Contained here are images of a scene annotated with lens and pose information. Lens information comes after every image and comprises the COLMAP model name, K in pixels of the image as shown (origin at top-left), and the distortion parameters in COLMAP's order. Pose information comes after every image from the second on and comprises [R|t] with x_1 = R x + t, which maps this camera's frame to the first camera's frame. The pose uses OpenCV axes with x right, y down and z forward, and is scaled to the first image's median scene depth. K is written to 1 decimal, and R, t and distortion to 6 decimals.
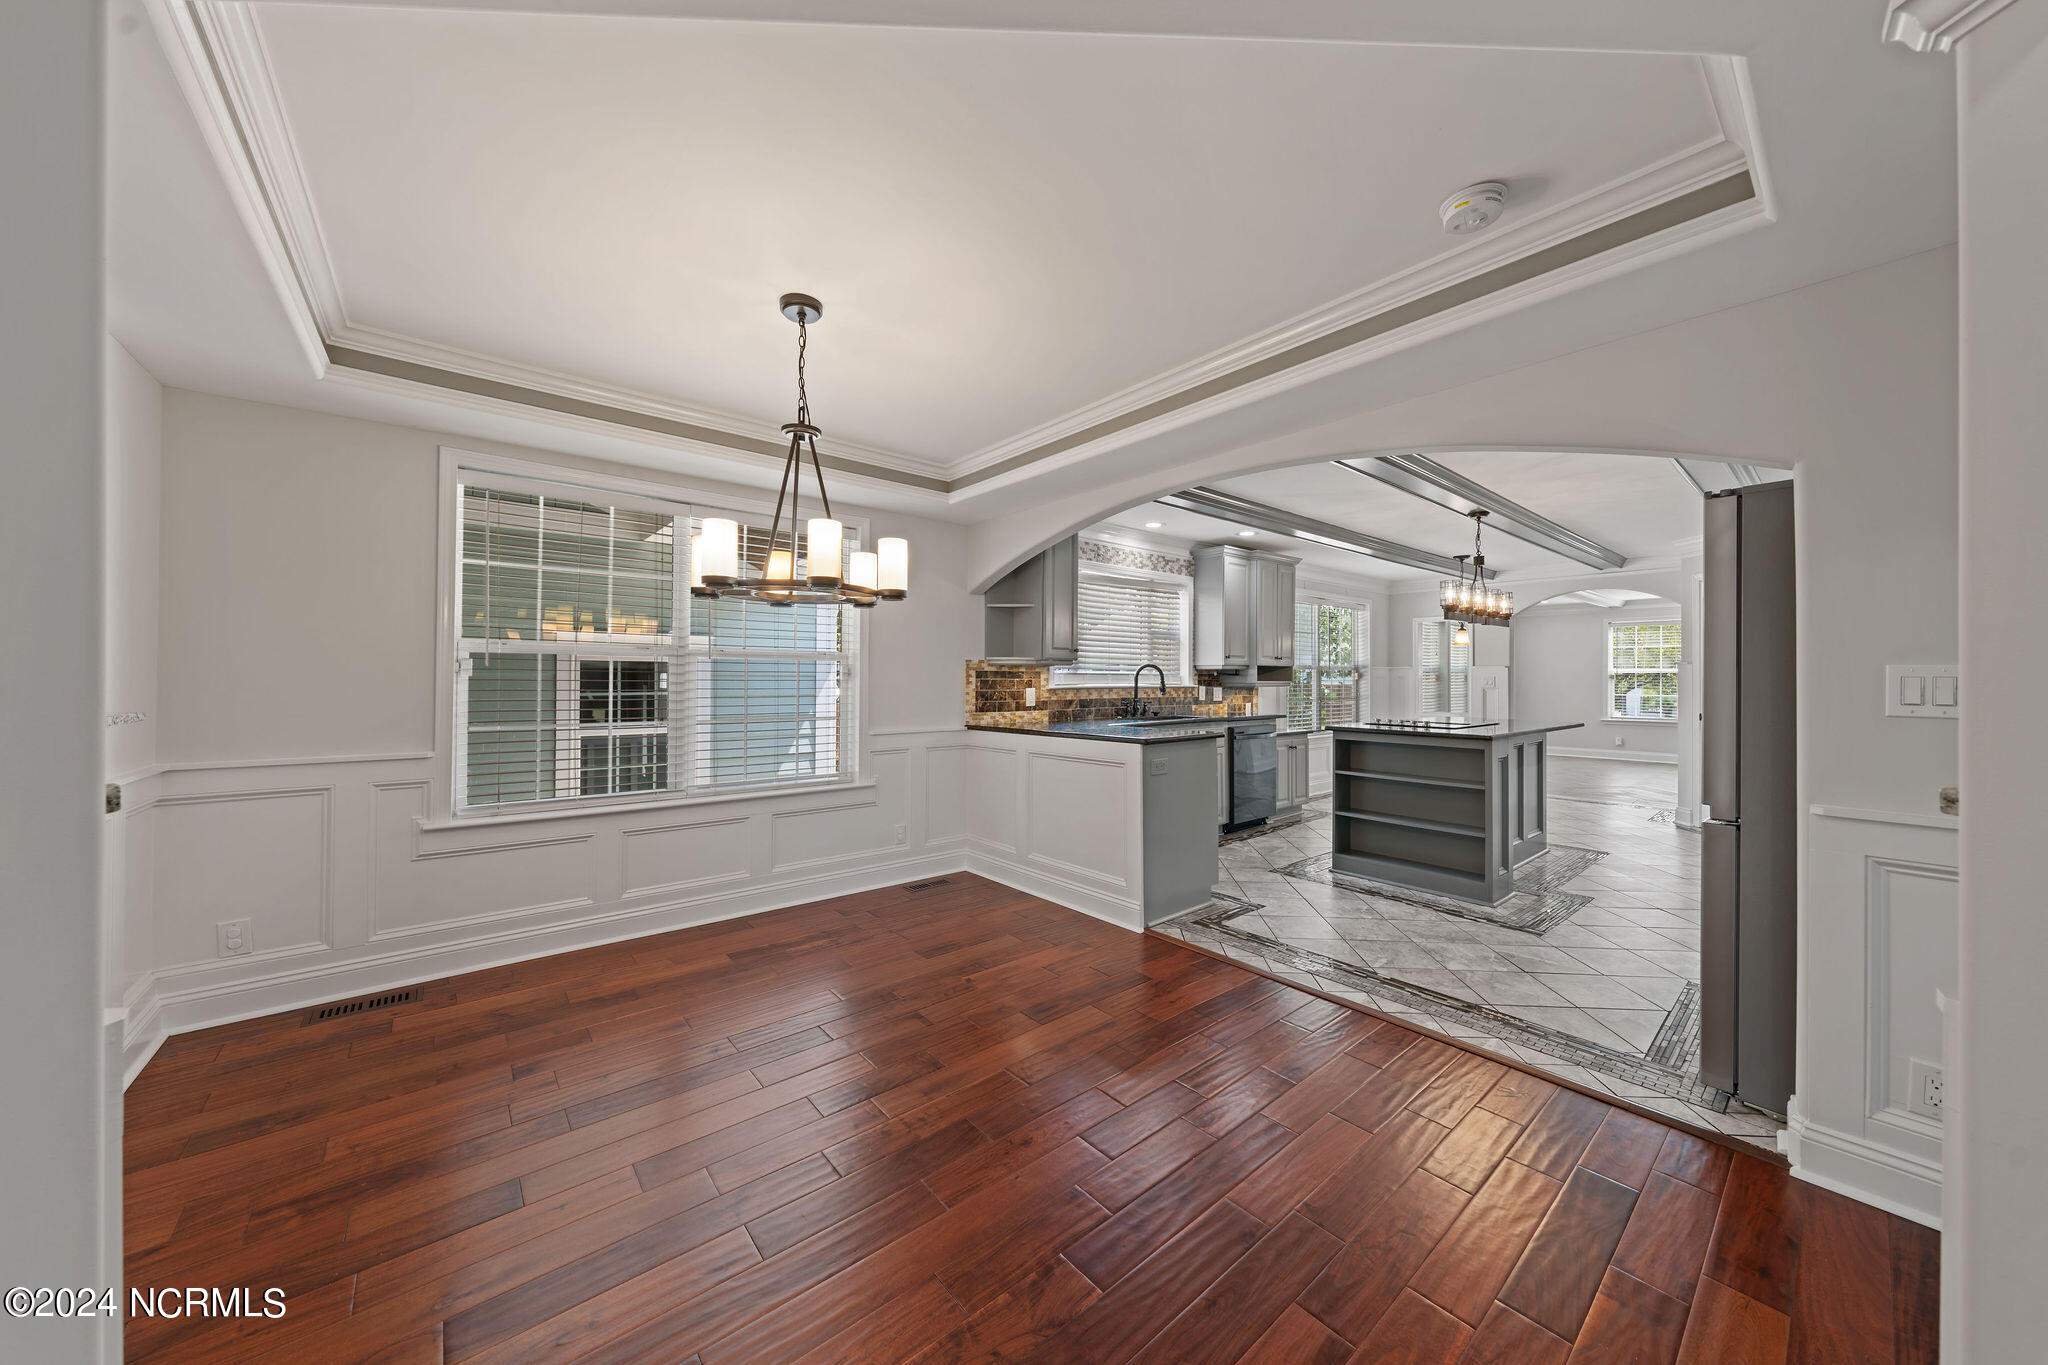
lens RADIAL K [[705.5, 0, 1030.4], [0, 705.5, 676.2], [0, 0, 1]] dist [-0.001148, -0.000084]
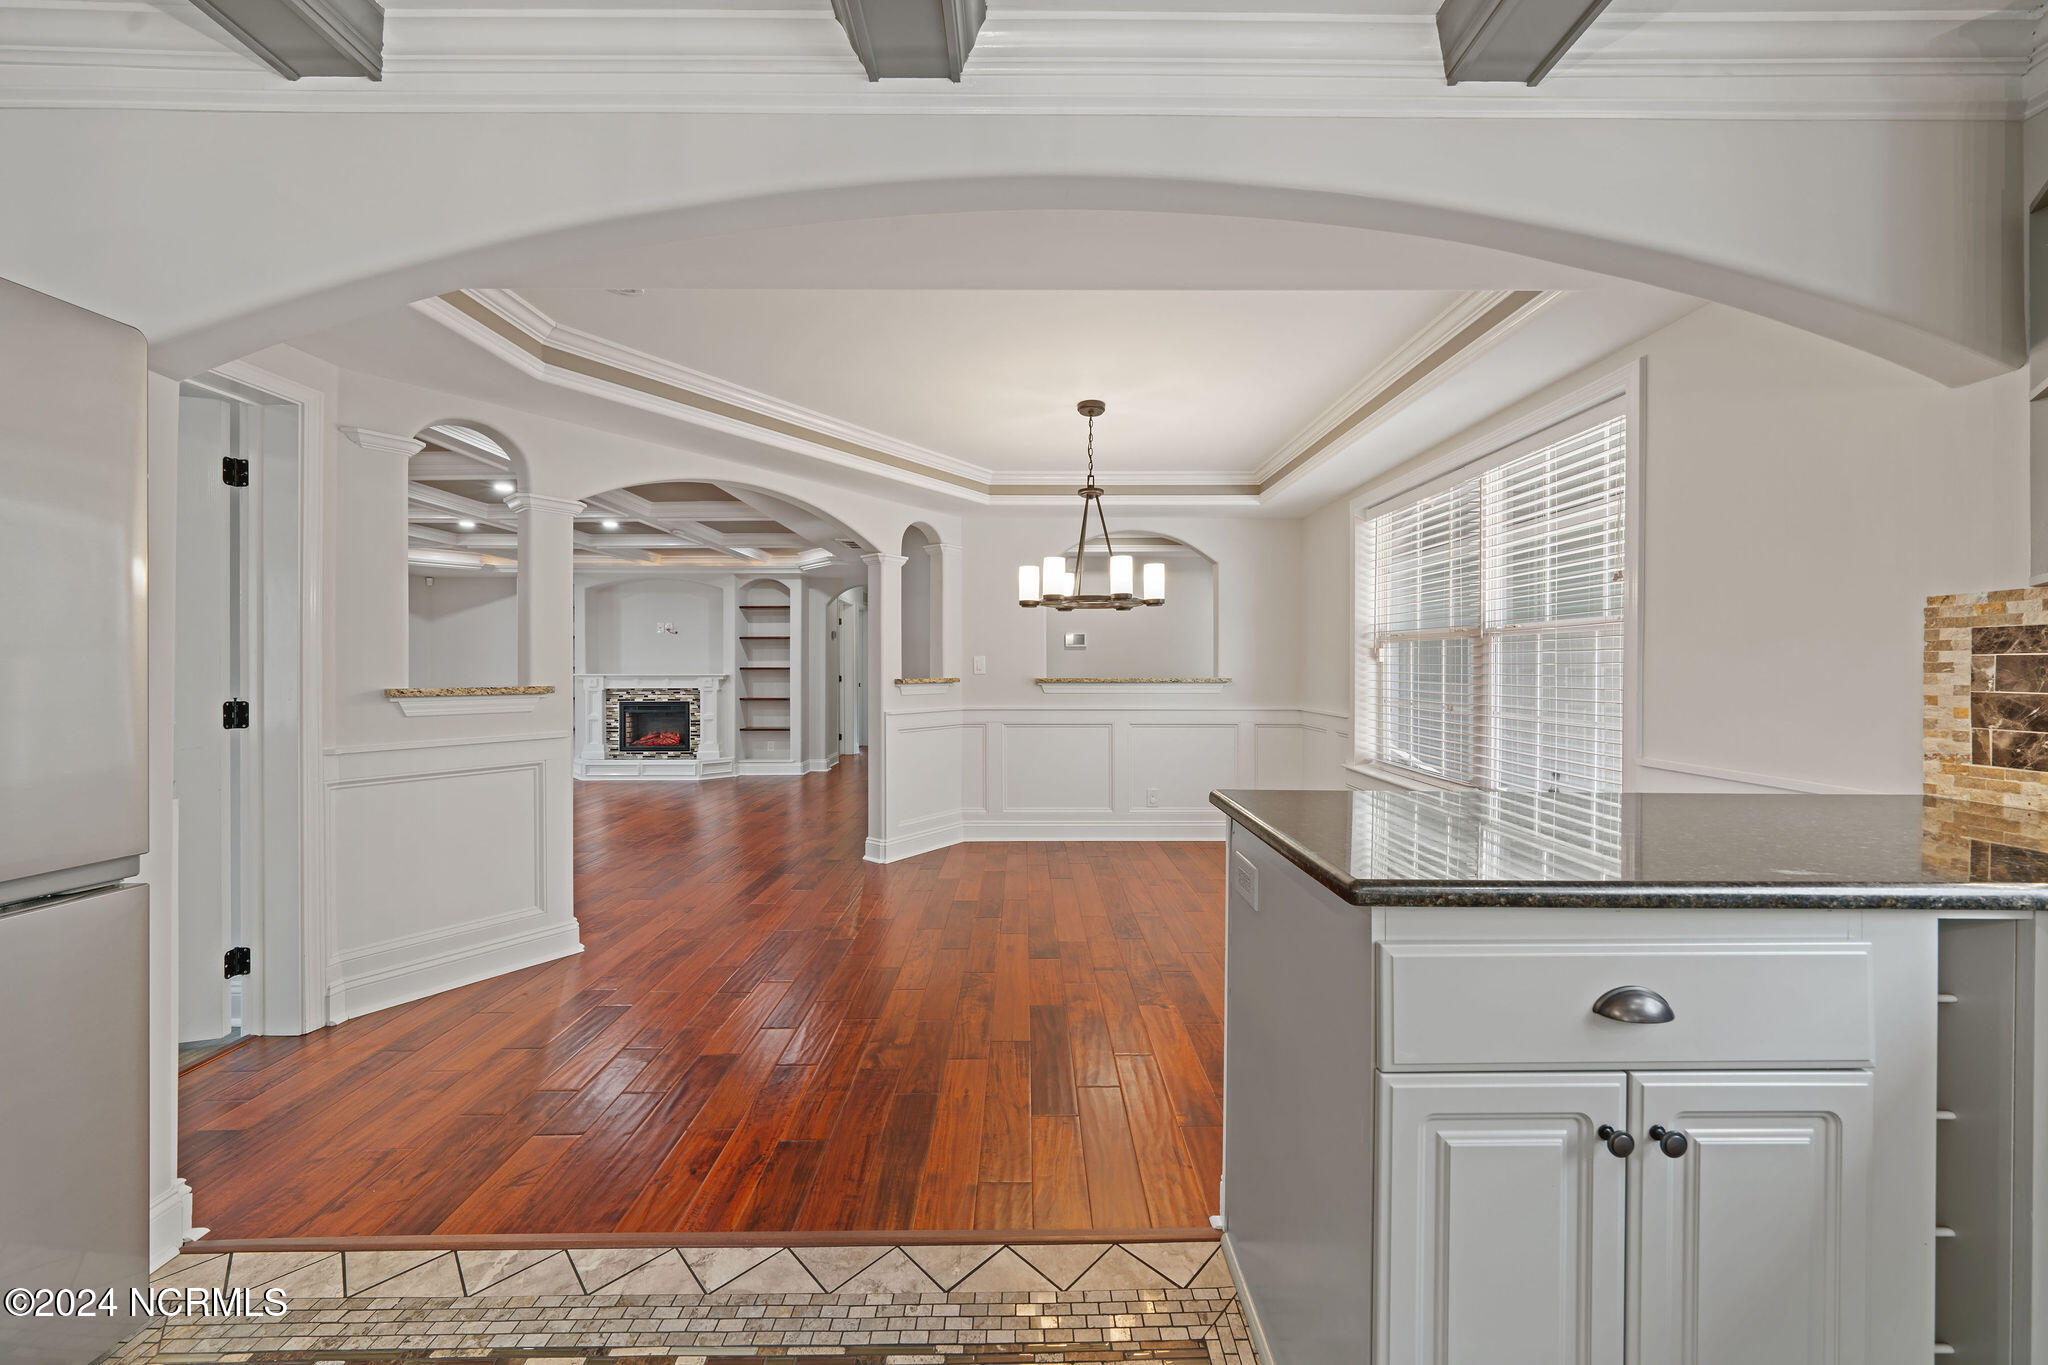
lens RADIAL K [[700.2, 0, 1030.6], [0, 700.2, 665.2], [0, 0, 1]] dist [-0.000339, -0.000020]
pose [[-0.634721, -0.006379, -0.772715, 0.421161], [-0.000469, 0.999969, -0.007870, 0.011022], [0.772741, -0.004633, -0.634704, 0.877183]]
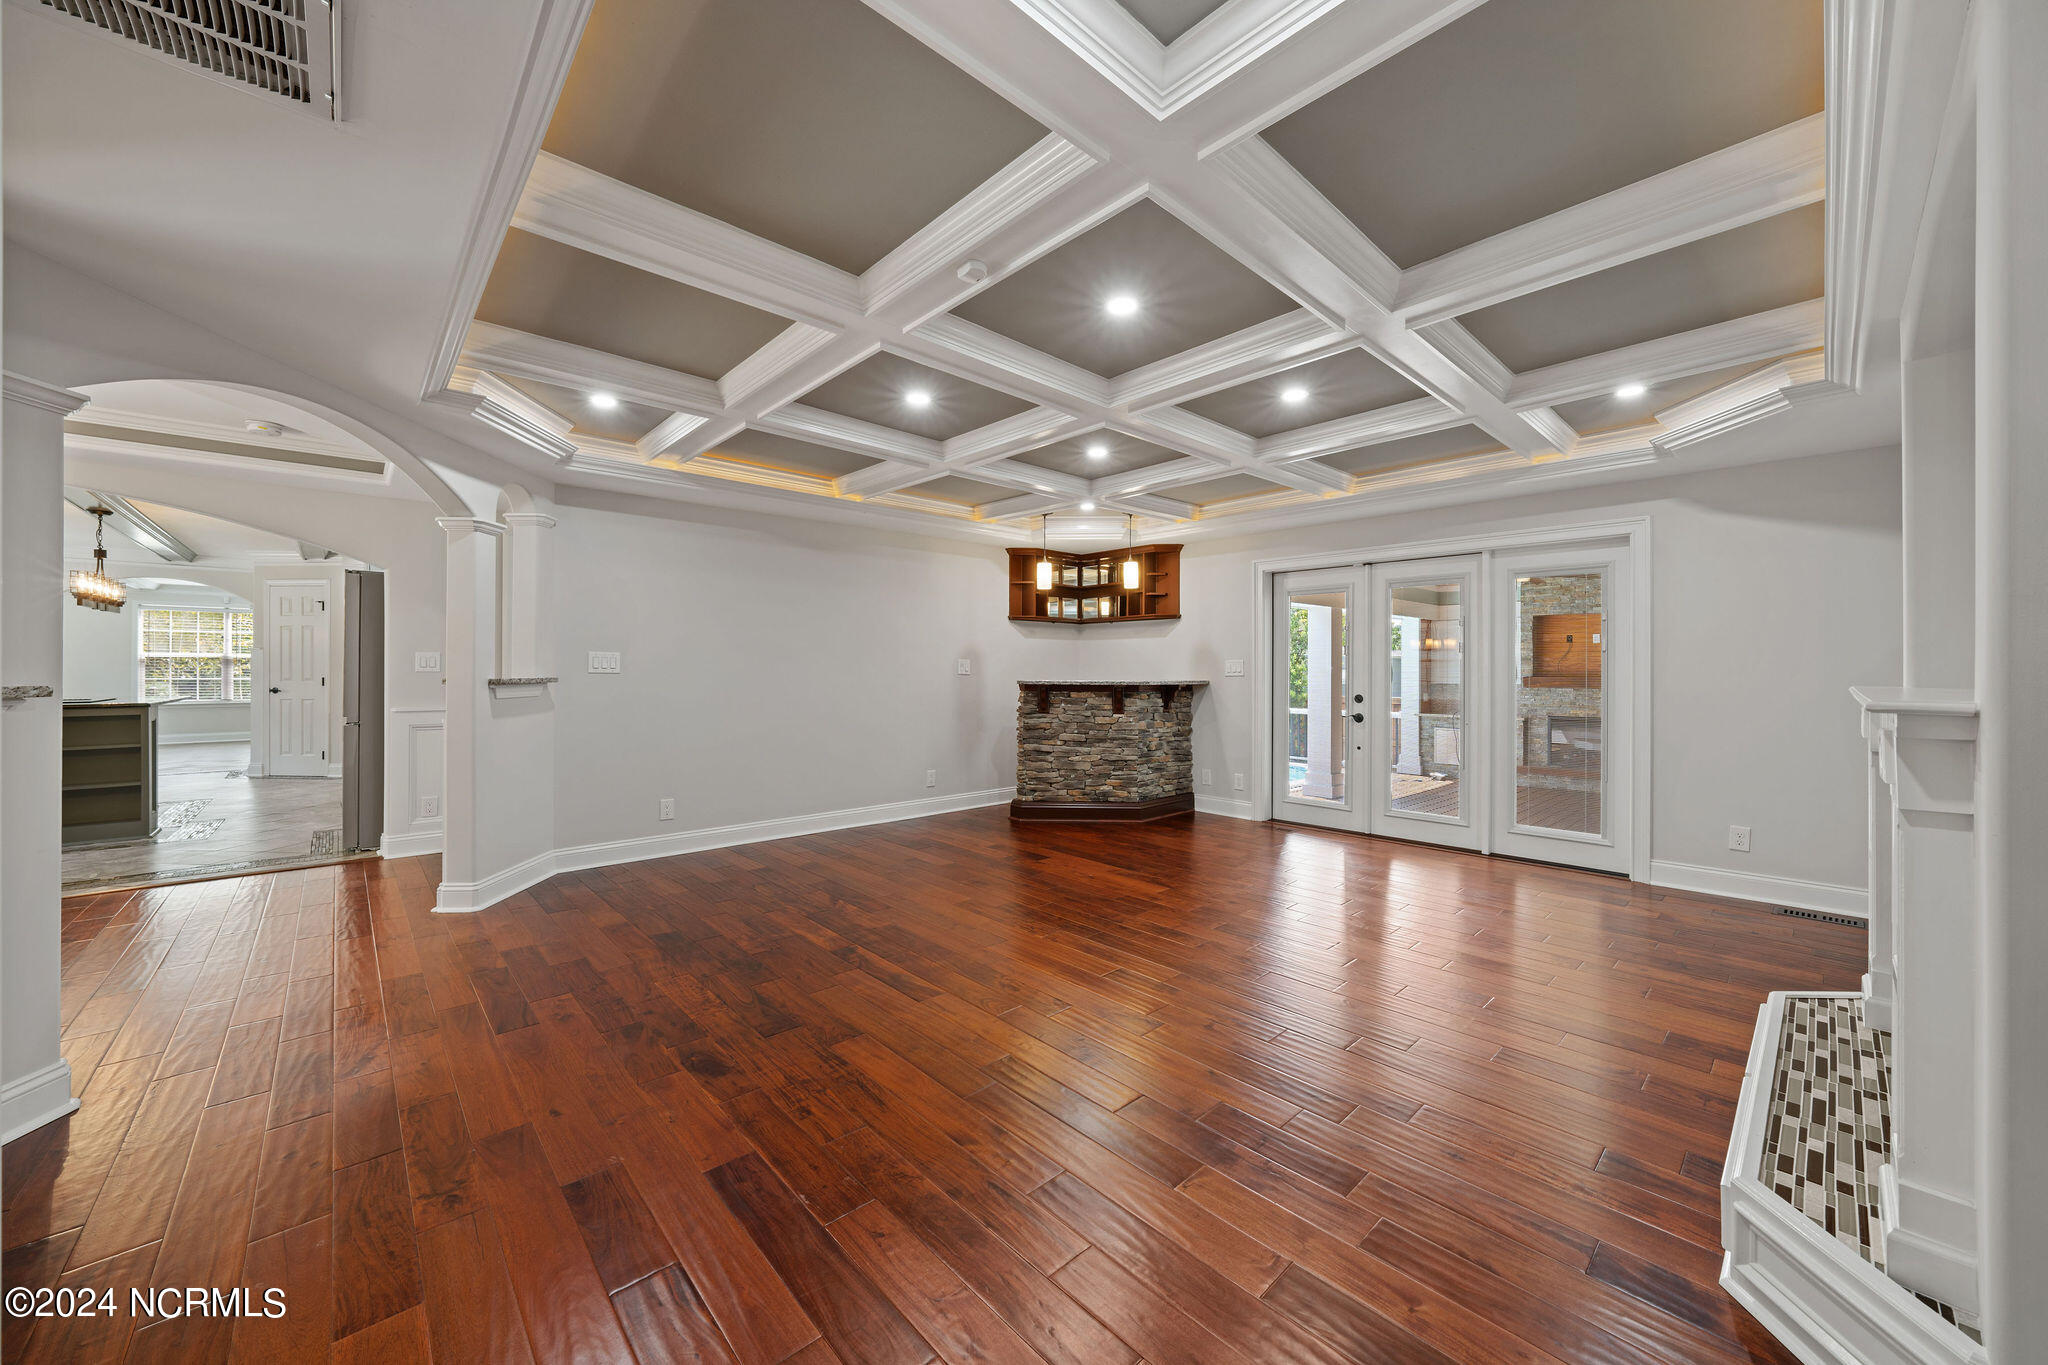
lens RADIAL K [[755.7, 0, 1031.2], [0, 755.7, 674.8], [0, 0, 1]] dist [-0.013408, -0.000063]
pose [[-0.046249, -0.010215, 0.998878, -0.614773], [-0.004349, 0.999940, 0.010025, 0.010661], [-0.998920, -0.003880, -0.046290, -0.426544]]
